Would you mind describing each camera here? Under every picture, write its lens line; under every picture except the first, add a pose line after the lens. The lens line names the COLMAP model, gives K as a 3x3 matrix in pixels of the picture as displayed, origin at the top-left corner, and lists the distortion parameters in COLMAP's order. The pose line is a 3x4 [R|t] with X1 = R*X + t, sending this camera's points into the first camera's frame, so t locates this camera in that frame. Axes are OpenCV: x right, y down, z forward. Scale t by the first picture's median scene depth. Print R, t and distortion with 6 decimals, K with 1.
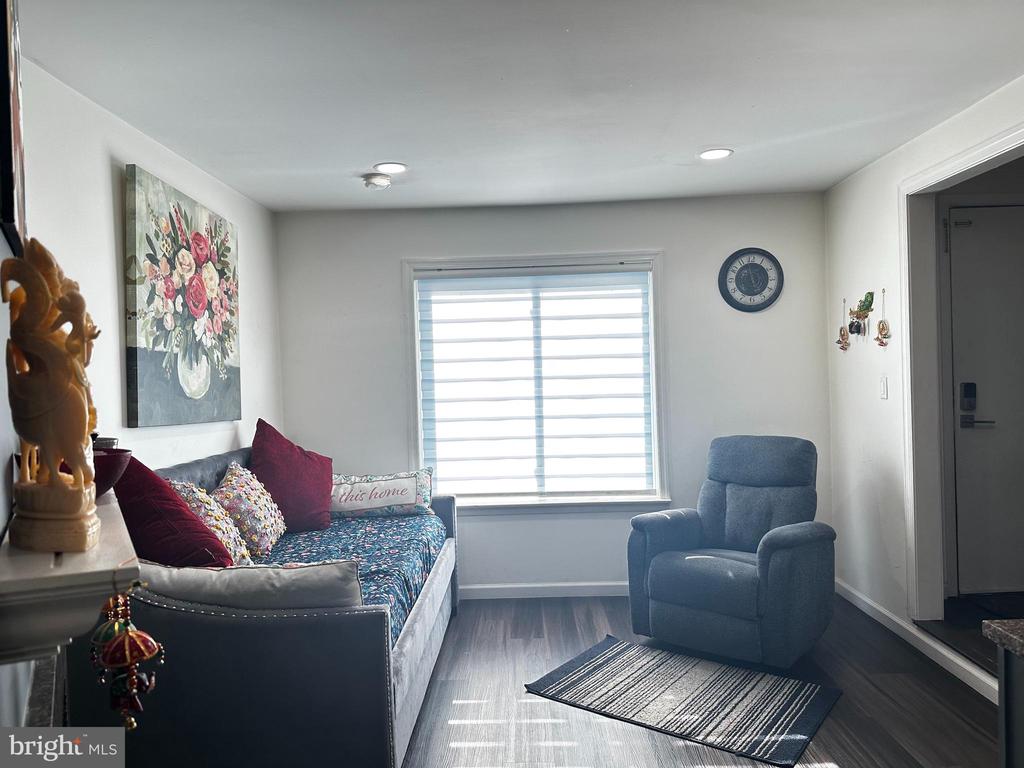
lens RADIAL K [[735.4, 0, 514.5], [0, 735.4, 385.7], [0, 0, 1]] dist [0.126686, -0.182723]
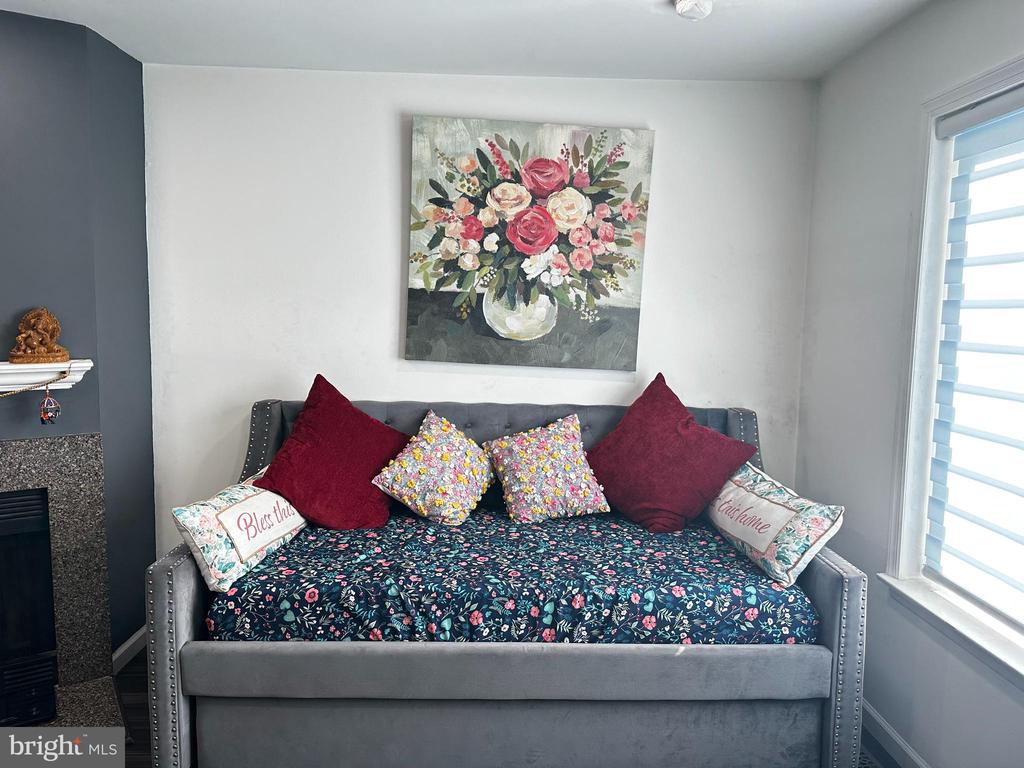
lens RADIAL K [[735.4, 0, 514.5], [0, 735.4, 385.7], [0, 0, 1]] dist [0.126686, -0.182723]
pose [[0.036488, 0.133809, -0.990335, 0.520022], [-0.033763, 0.990594, 0.132600, -0.050487], [0.998764, 0.028598, 0.040663, 0.958011]]
